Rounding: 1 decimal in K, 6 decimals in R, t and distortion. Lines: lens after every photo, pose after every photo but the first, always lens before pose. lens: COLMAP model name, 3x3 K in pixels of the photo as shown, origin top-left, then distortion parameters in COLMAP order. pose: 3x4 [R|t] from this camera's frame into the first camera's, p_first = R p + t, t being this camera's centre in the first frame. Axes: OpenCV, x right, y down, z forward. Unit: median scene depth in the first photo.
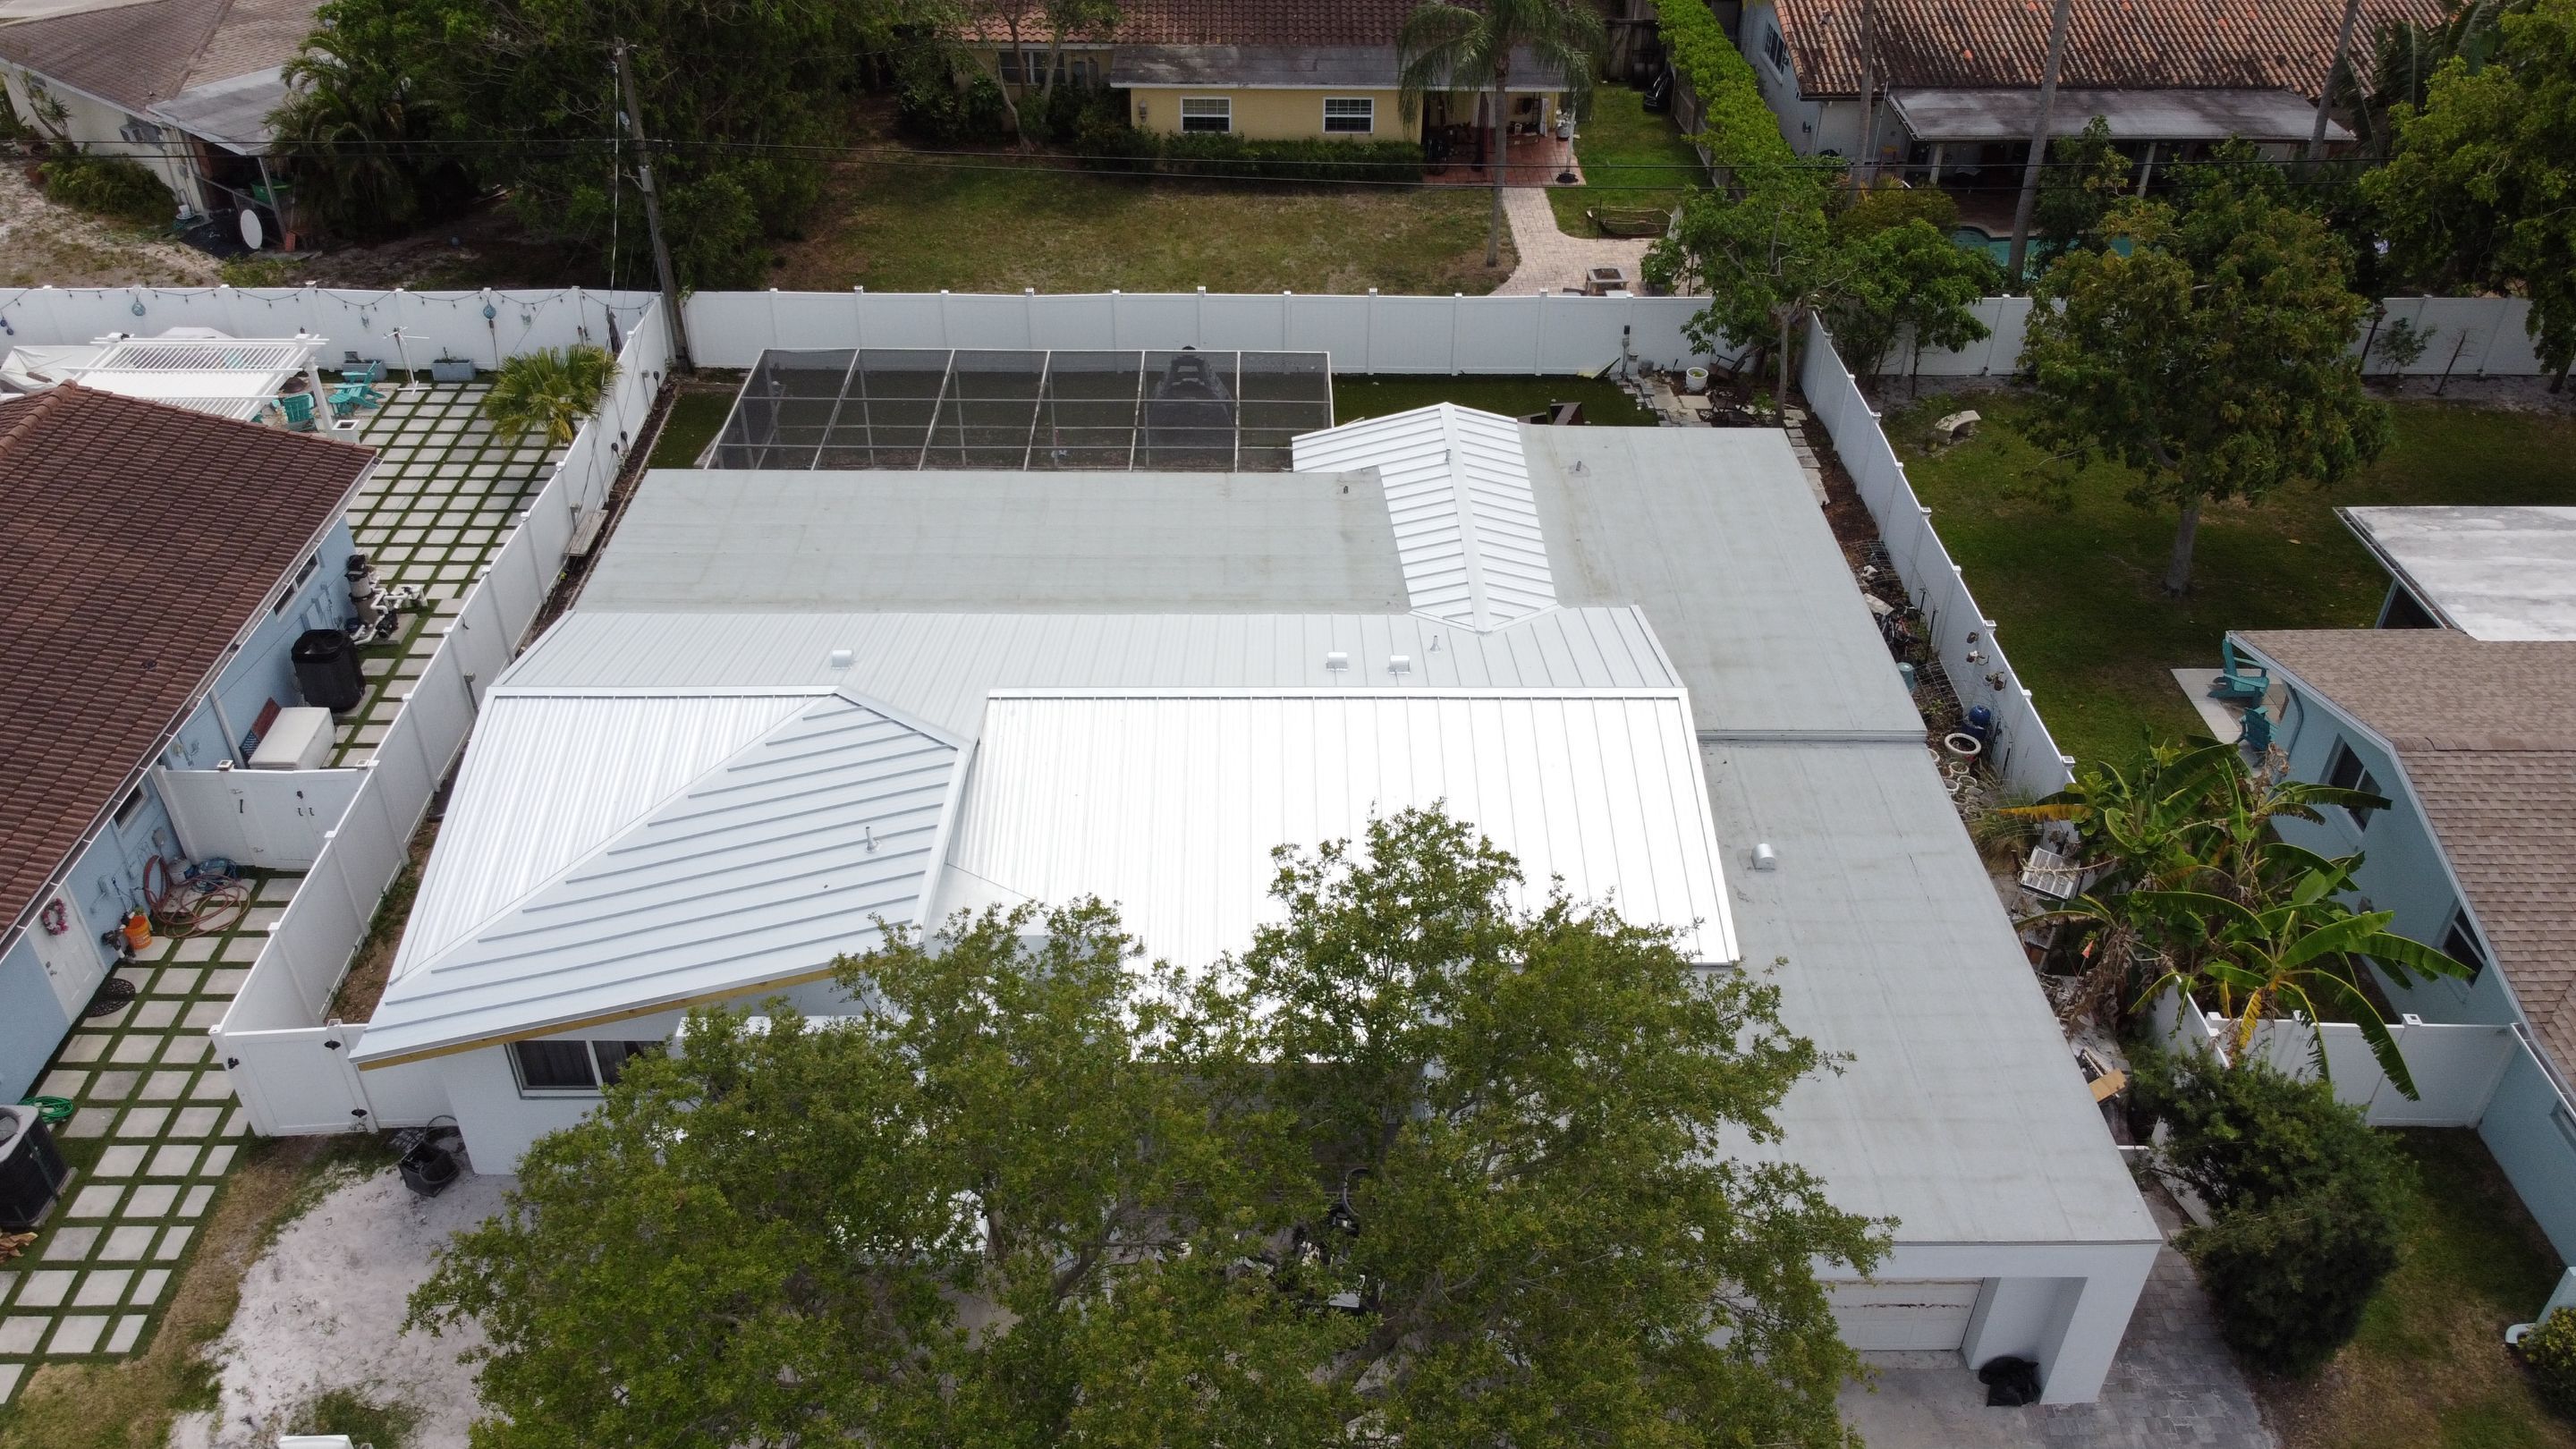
lens RADIAL K [[1951.7, 0, 1281.7], [0, 1951.7, 724.0], [0, 0, 1]] dist [0.006041, -0.003868]
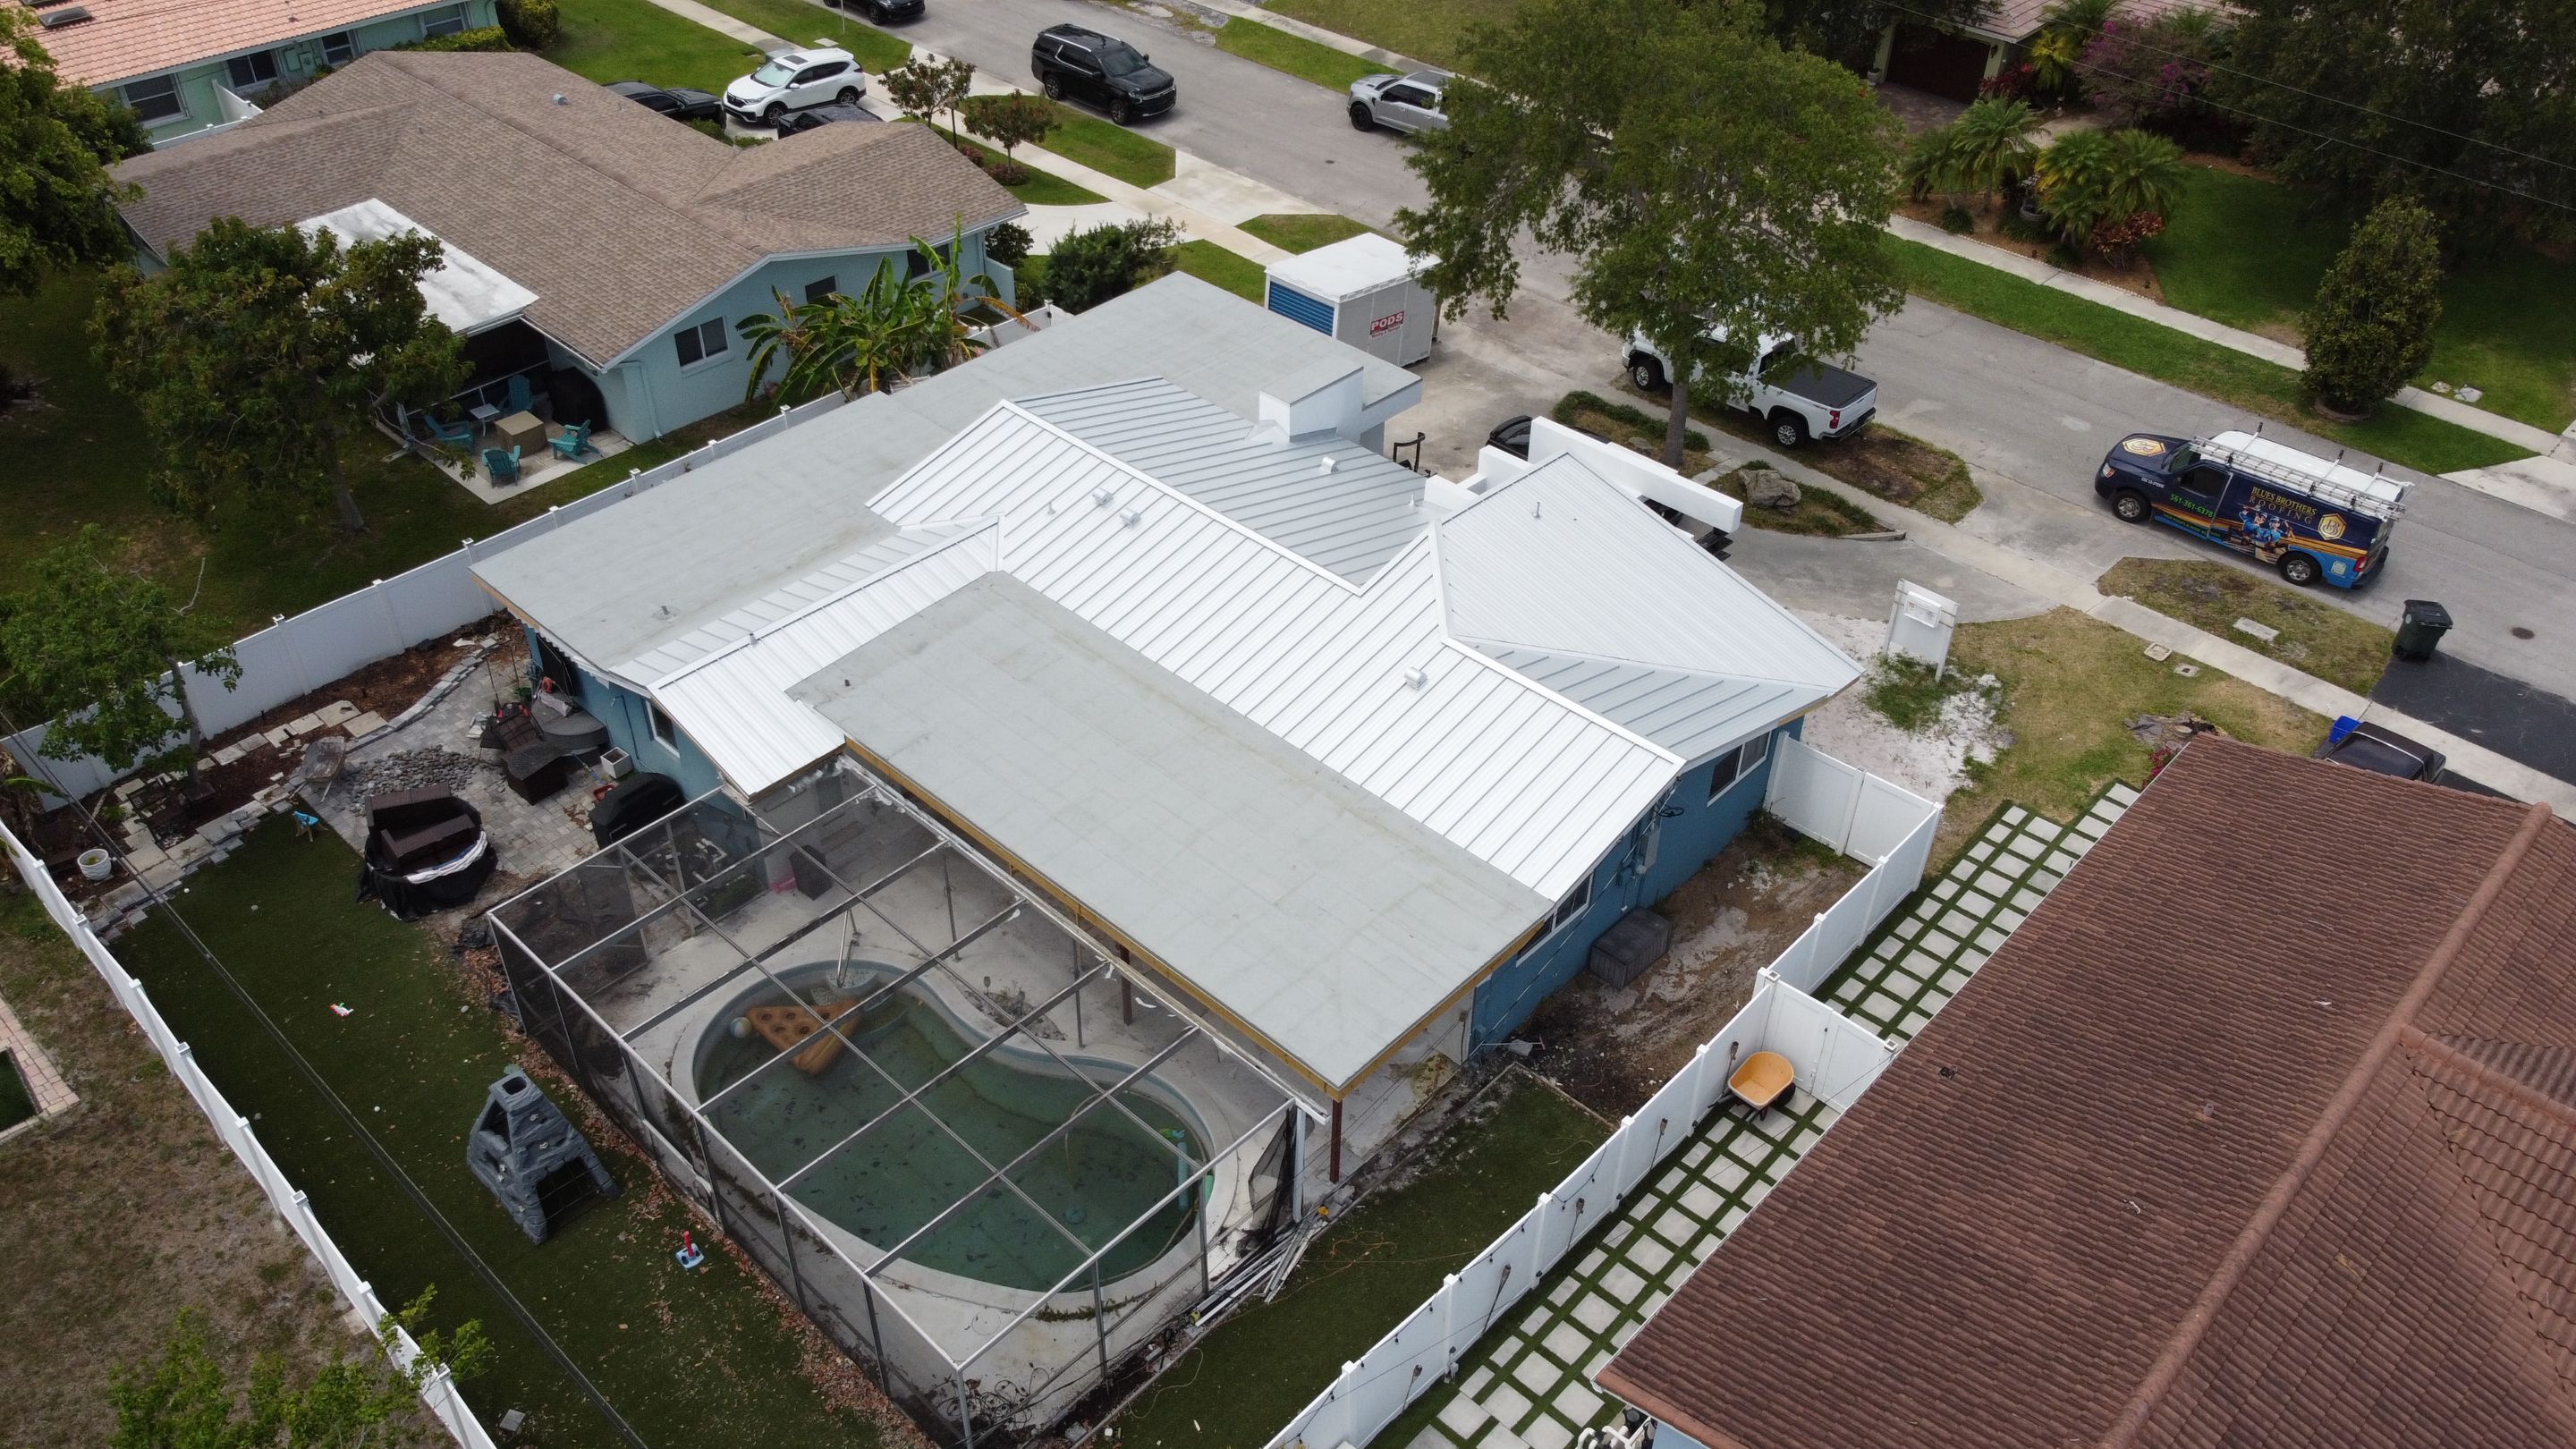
lens RADIAL K [[1951.7, 0, 1281.9], [0, 1951.7, 715.0], [0, 0, 1]] dist [0.006041, -0.003868]
pose [[-0.716087, -0.443506, 0.539001, -0.928007], [0.392975, 0.382034, 0.836434, -1.187446], [-0.576879, 0.810773, -0.099283, 1.356208]]
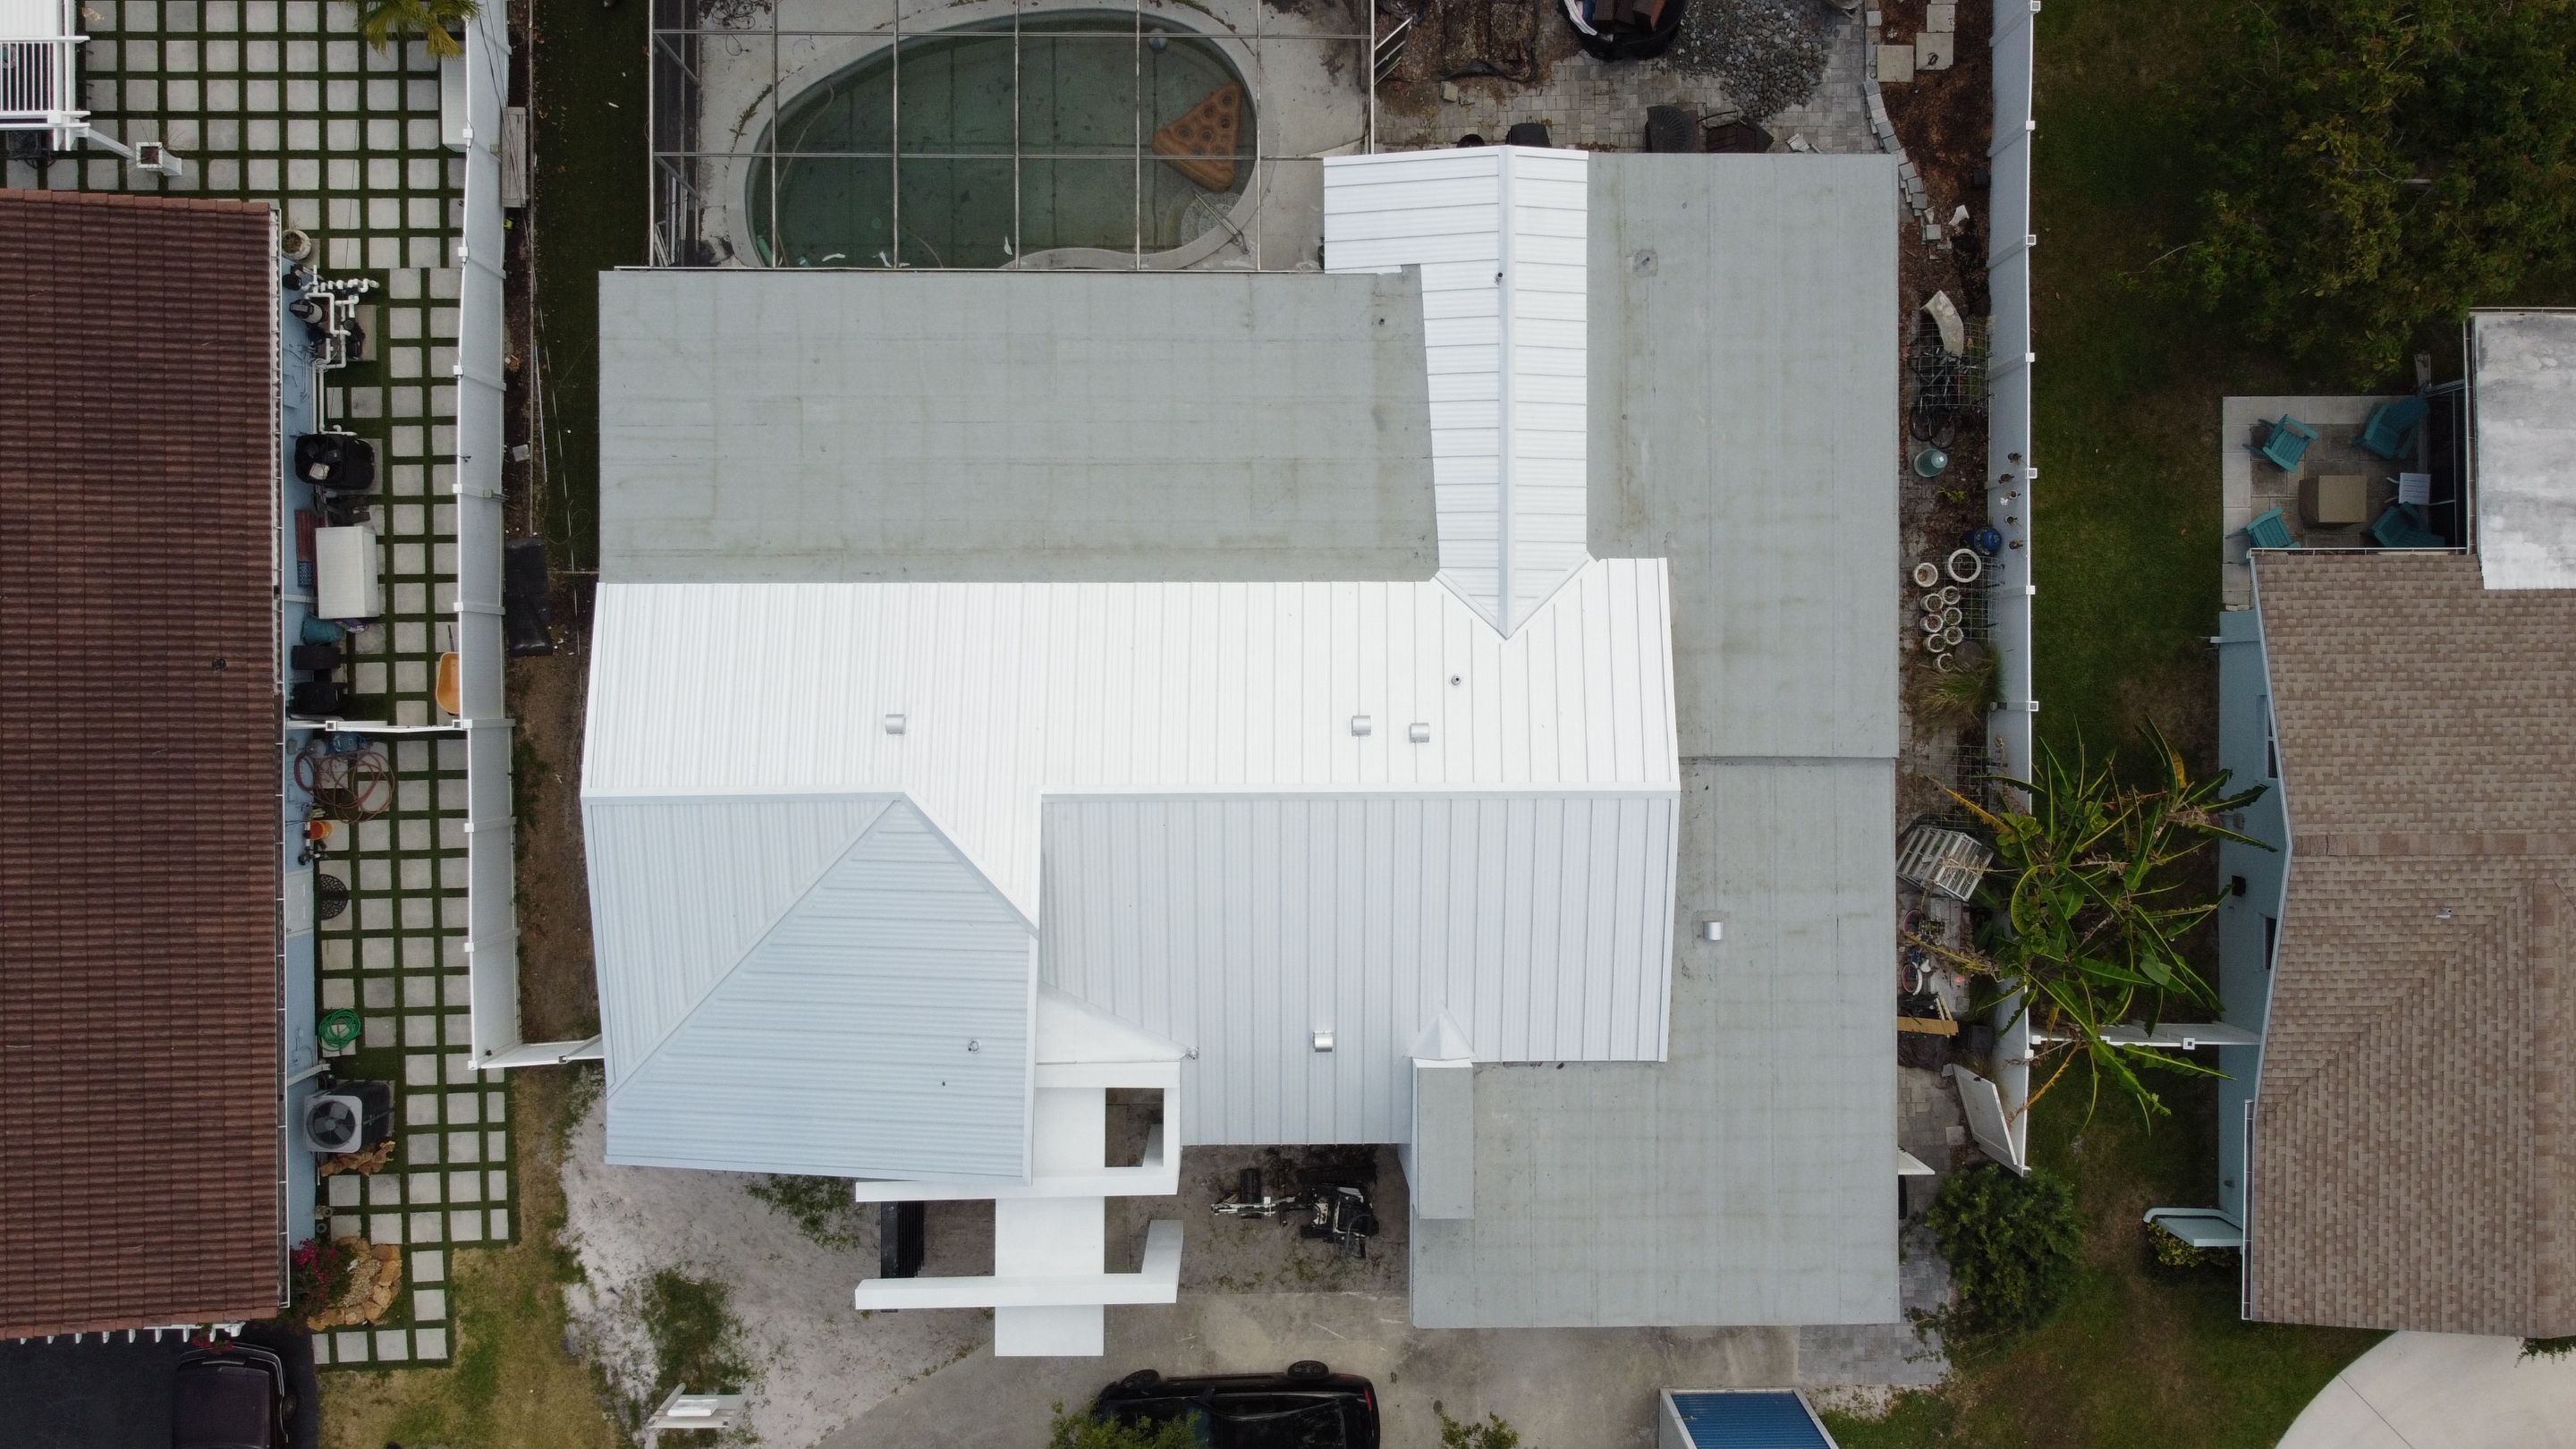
lens RADIAL K [[1951.7, 0, 1284.5], [0, 1951.7, 699.1], [0, 0, 1]] dist [0.006041, -0.003868]
pose [[0.999907, 0.007492, 0.011437, -0.029607], [-0.013661, 0.581530, 0.813410, -1.040191], [-0.000557, -0.813490, 0.581578, 0.453504]]
